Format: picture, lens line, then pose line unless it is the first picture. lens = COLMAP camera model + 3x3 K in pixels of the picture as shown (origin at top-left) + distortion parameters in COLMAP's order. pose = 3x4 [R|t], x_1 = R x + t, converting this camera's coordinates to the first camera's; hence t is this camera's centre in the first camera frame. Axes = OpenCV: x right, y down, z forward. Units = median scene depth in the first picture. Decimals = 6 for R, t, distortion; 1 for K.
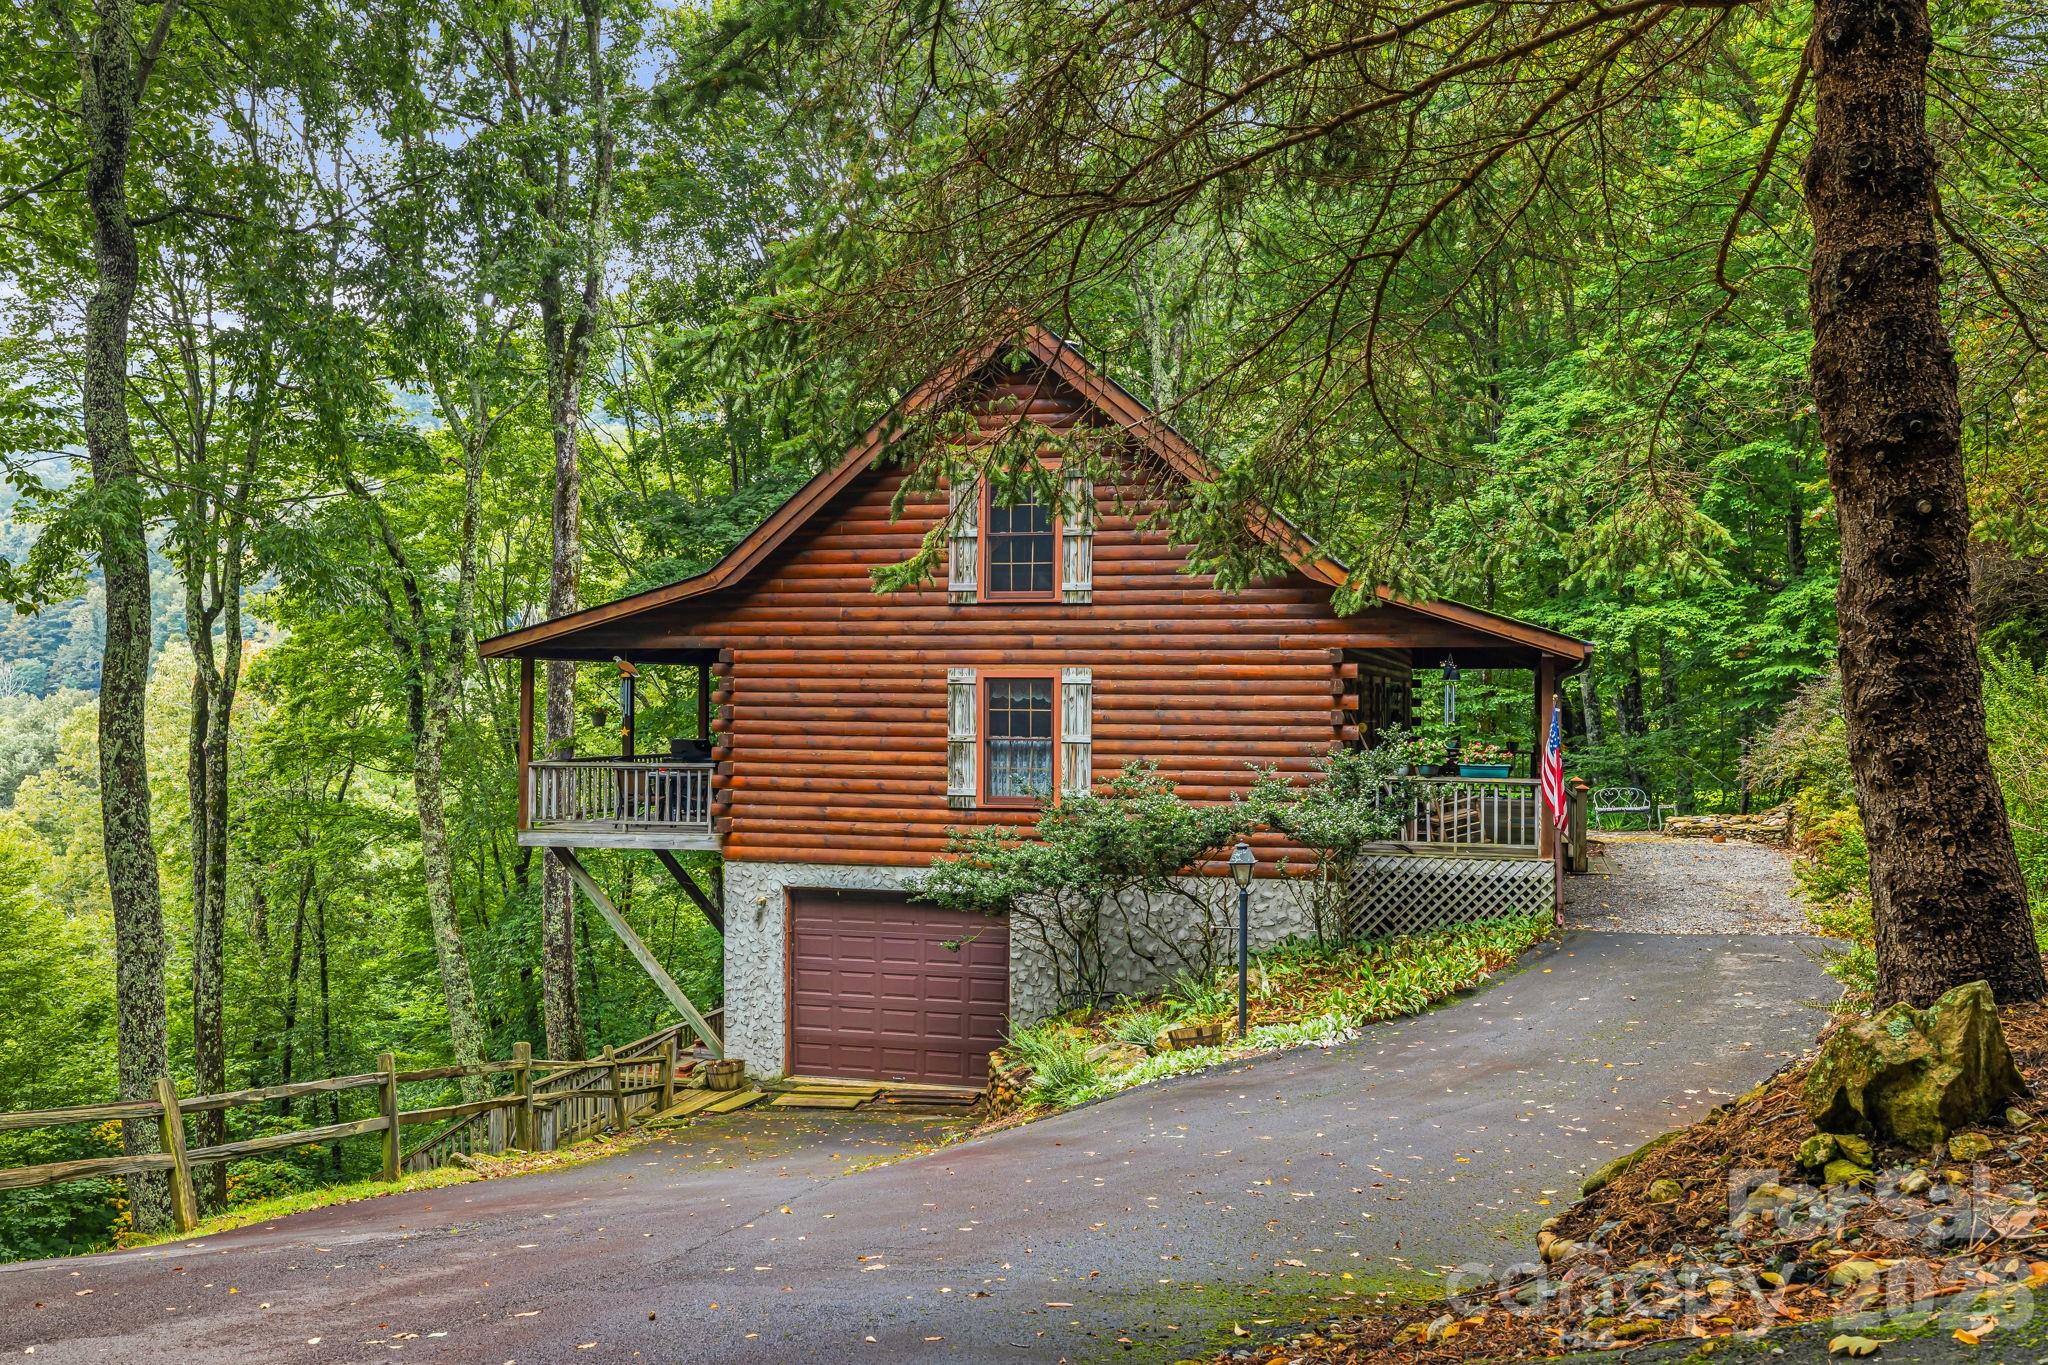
lens RADIAL K [[1774.4, 0, 1024.0], [0, 1774.4, 688.2], [0, 0, 1]] dist [-0.002982, -0.001438]
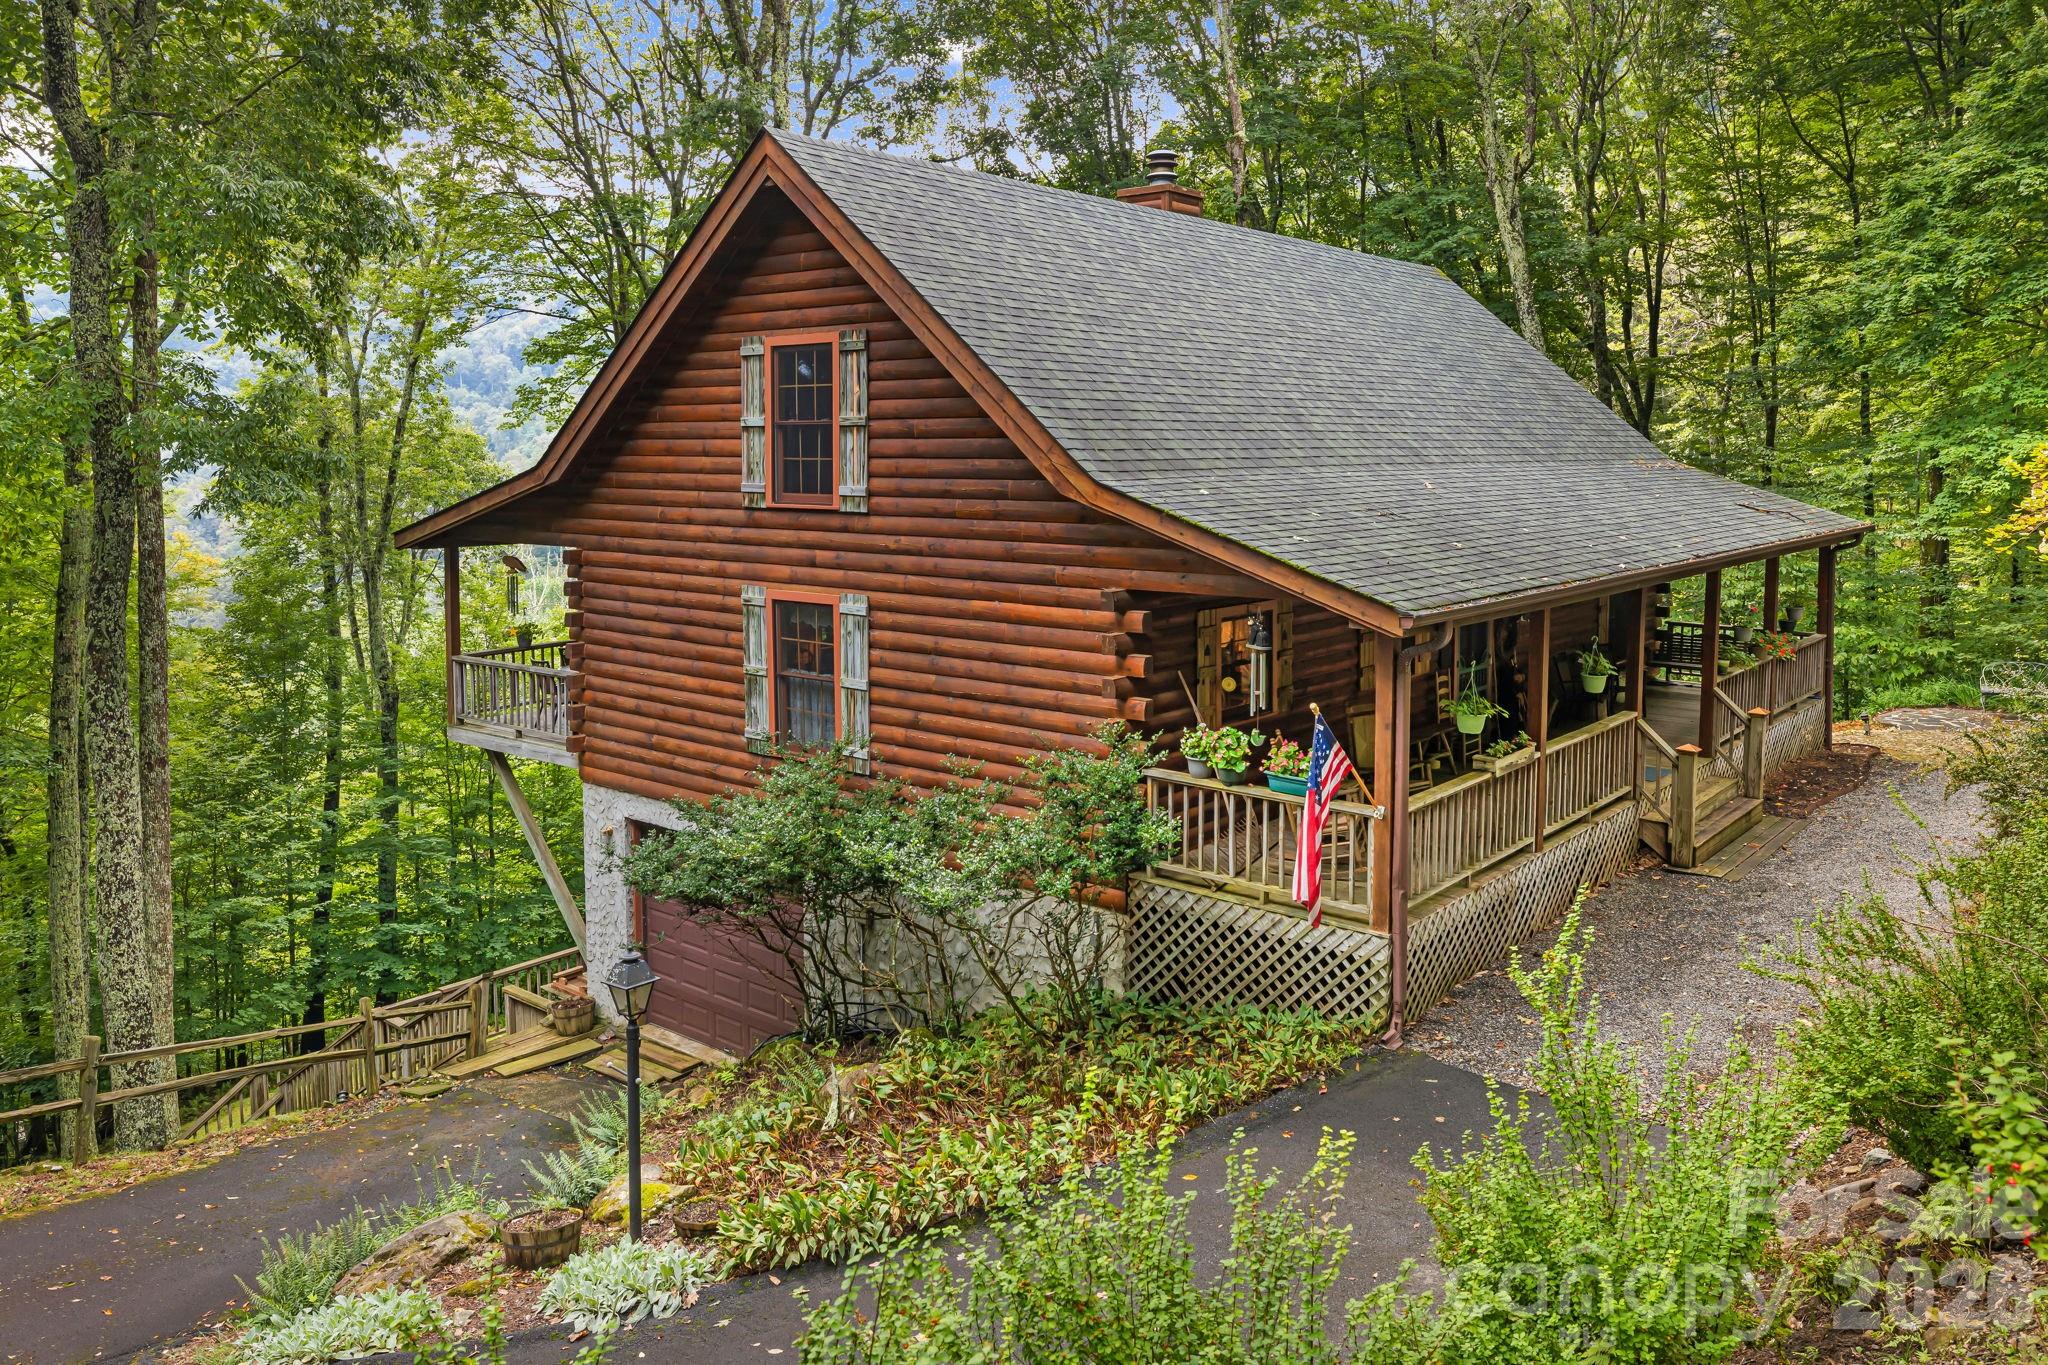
lens RADIAL K [[1486.2, 0, 1035.2], [0, 1486.2, 552.2], [0, 0, 1]] dist [-0.004344, -0.000315]
pose [[0.914069, 0.020880, -0.405021, 0.368829], [0.009082, 0.997369, 0.071915, -0.076538], [0.405457, -0.069413, 0.911475, 0.431050]]
